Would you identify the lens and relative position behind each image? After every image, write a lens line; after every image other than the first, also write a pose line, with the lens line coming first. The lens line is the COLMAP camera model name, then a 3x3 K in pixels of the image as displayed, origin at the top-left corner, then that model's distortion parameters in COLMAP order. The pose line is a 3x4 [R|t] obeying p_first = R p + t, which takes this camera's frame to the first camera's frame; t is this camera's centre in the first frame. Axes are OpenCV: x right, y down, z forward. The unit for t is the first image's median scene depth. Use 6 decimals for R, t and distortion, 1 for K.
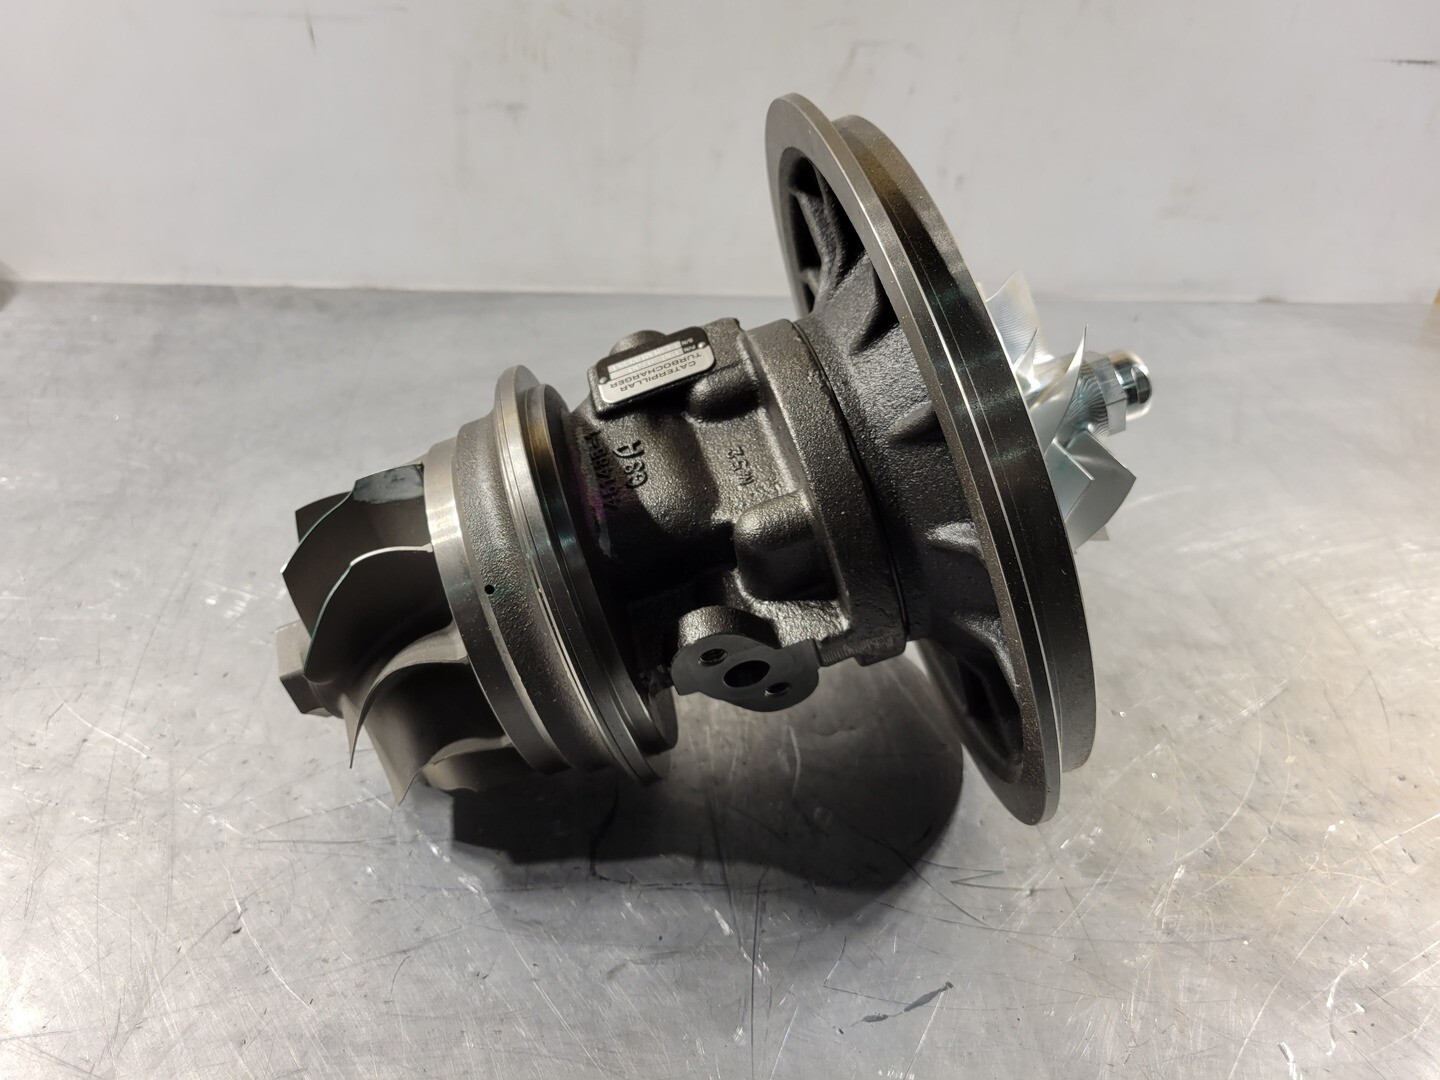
lens RADIAL K [[1093.2, 0, 624.1], [0, 1093.2, 519.9], [0, 0, 1]] dist [-0.003267, -0.008014]
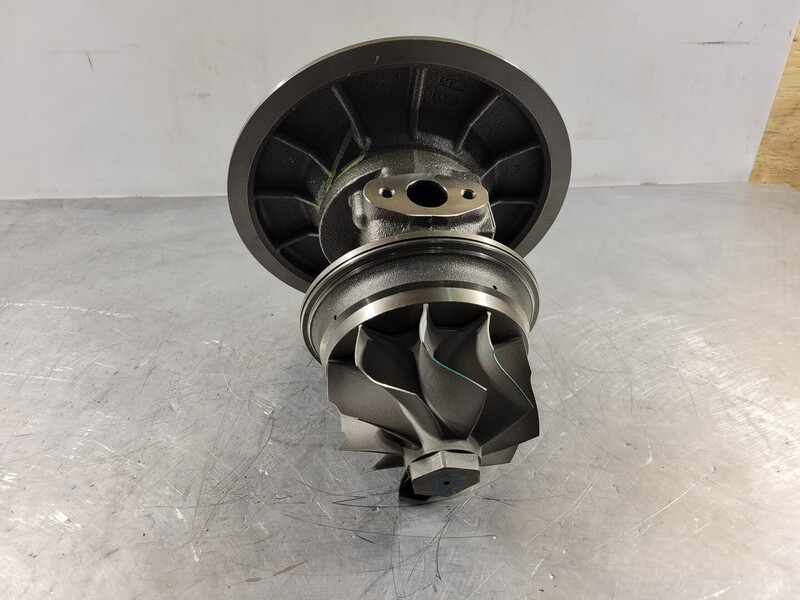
lens RADIAL K [[619.0, 0, 400.0], [0, 619.0, 300.0], [0, 0, 1]] dist [0.005415, -0.003235]
pose [[0.997394, -0.028985, -0.066069, 0.310213], [0.023596, 0.996439, -0.080943, 0.061746], [0.068179, 0.079173, 0.994527, 0.013595]]
